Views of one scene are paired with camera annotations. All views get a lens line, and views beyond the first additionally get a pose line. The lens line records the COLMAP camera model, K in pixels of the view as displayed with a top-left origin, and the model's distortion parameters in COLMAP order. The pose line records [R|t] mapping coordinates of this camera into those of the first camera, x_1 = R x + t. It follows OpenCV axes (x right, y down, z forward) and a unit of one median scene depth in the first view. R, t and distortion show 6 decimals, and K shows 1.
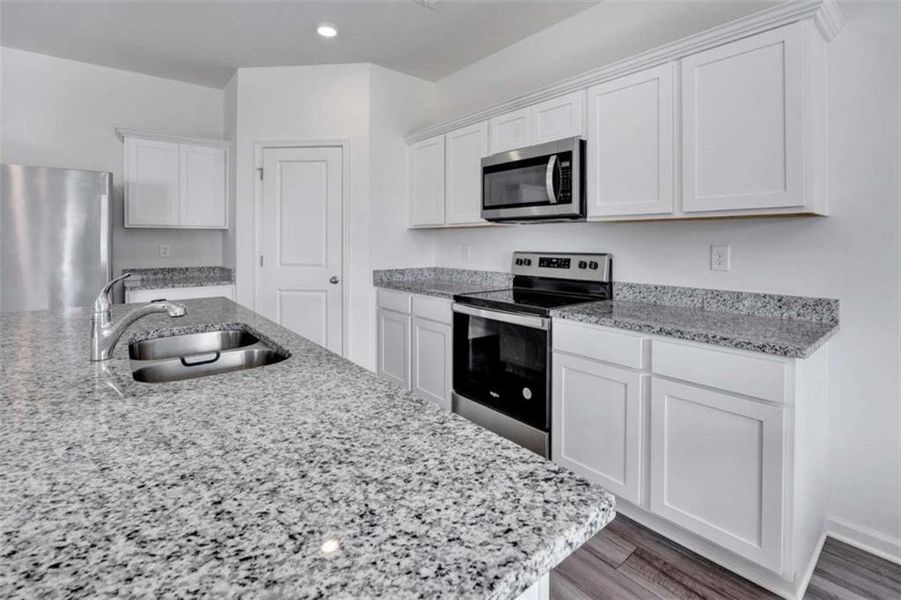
lens RADIAL K [[433.8, 0, 453.0], [0, 433.8, 241.0], [0, 0, 1]] dist [-0.003534, -0.000133]
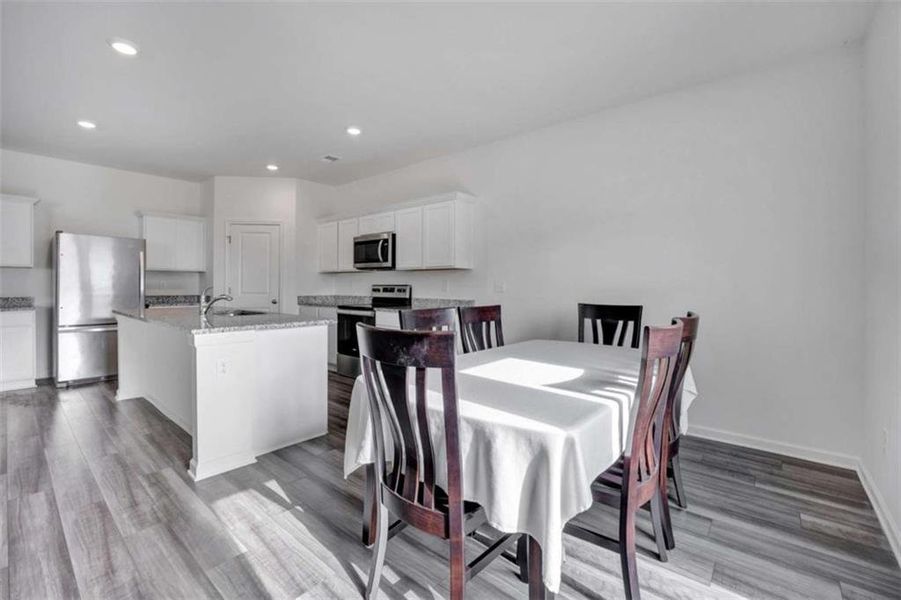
lens RADIAL K [[439.0, 0, 453.1], [0, 439.0, 288.3], [0, 0, 1]] dist [0.002231, 0.000320]
pose [[0.989943, 0.007160, 0.141288, 0.233629], [-0.007544, 0.999969, 0.002187, 0.034531], [-0.141268, -0.003231, 0.989966, -1.054312]]
